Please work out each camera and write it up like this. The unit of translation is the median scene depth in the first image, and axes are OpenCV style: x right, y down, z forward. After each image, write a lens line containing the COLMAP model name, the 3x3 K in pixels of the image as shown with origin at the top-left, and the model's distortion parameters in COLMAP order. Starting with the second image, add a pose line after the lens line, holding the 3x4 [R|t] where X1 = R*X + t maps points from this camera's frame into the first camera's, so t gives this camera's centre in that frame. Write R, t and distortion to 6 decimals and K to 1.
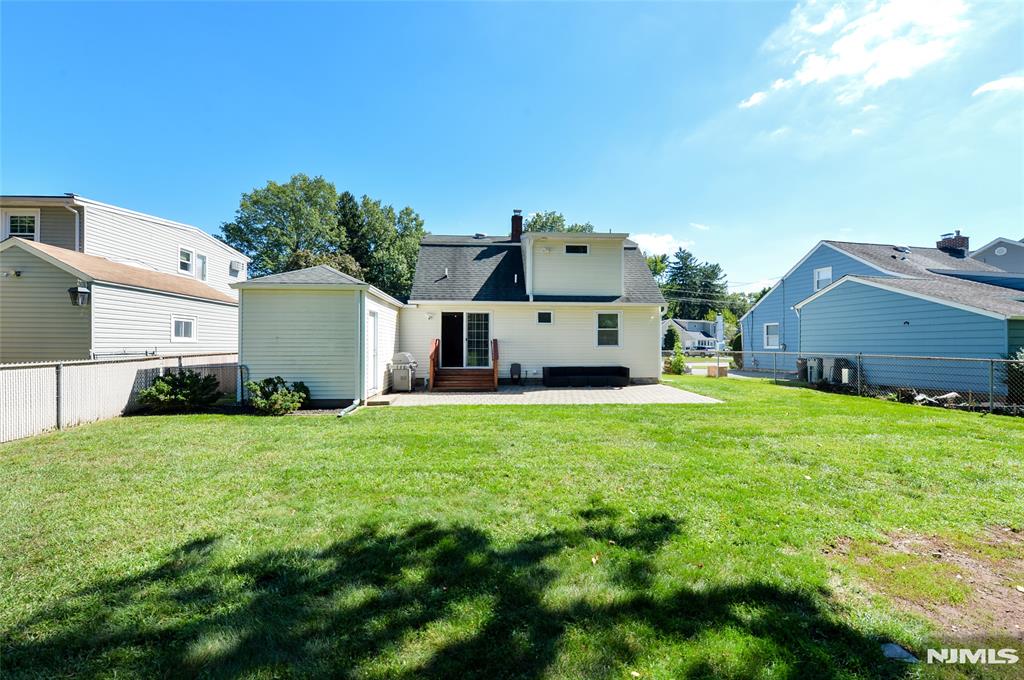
lens RADIAL K [[417.3, 0, 513.1], [0, 417.3, 344.1], [0, 0, 1]] dist [-0.015149, -0.001726]
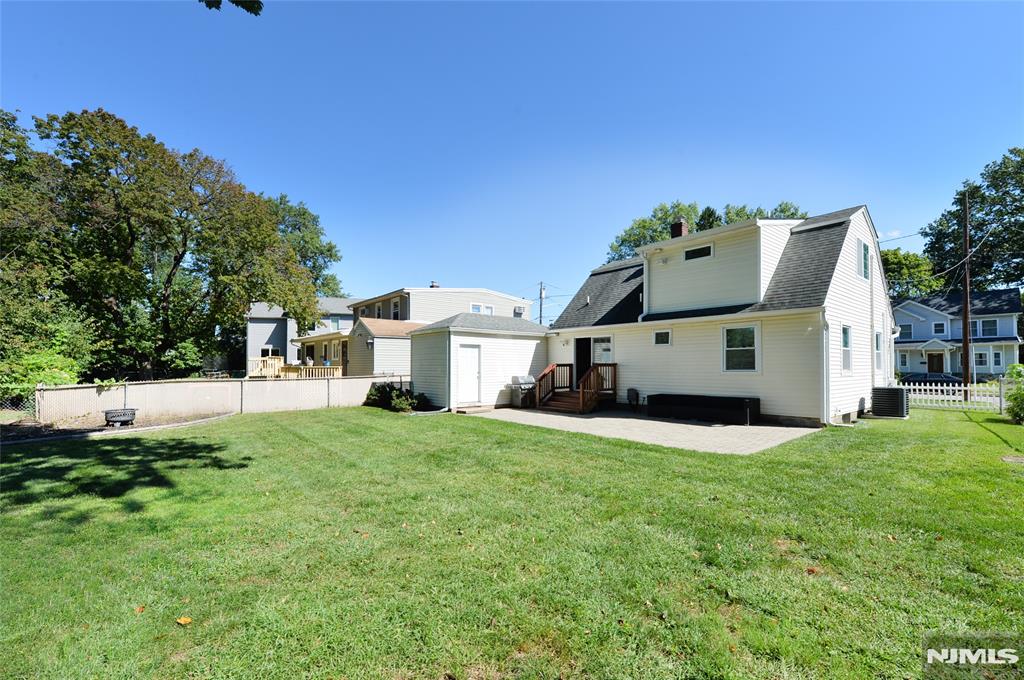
lens RADIAL K [[417.3, 0, 492.9], [0, 417.3, 362.6], [0, 0, 1]] dist [-0.015149, -0.001726]
pose [[0.581625, -0.009659, -0.813399, 0.583338], [0.006973, 0.999952, -0.006888, -0.007933], [0.813427, -0.001665, 0.581665, 0.193824]]
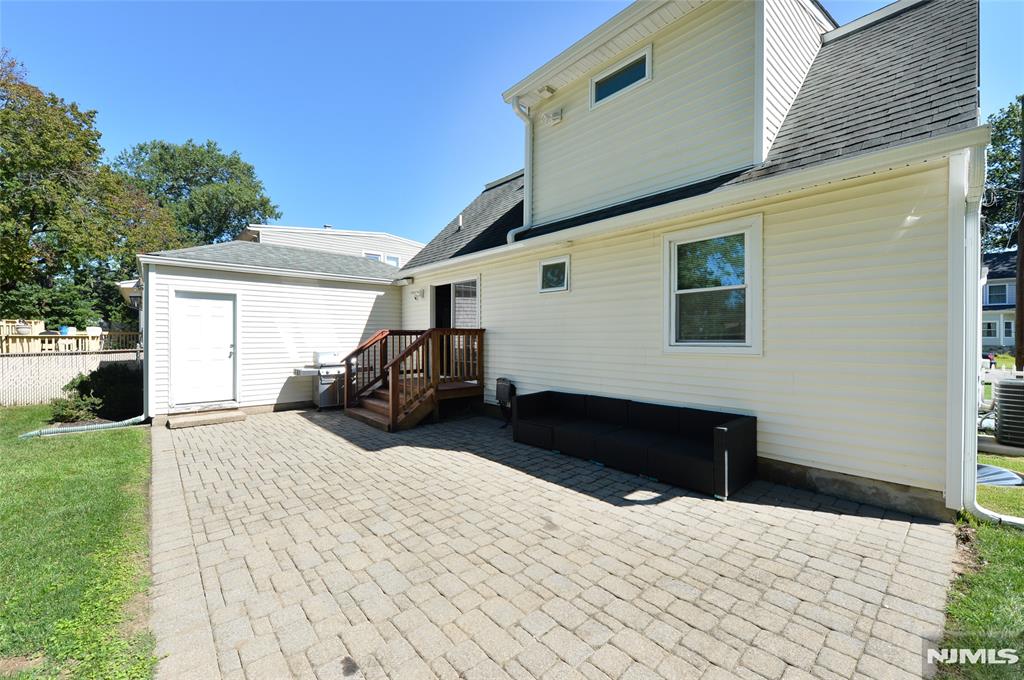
lens RADIAL K [[417.3, 0, 490.1], [0, 417.3, 341.4], [0, 0, 1]] dist [-0.015149, -0.001726]
pose [[0.606283, 0.007039, -0.795218, 0.375350], [0.005258, 0.999903, 0.012860, -0.002262], [0.795232, -0.011978, 0.606187, 0.688352]]
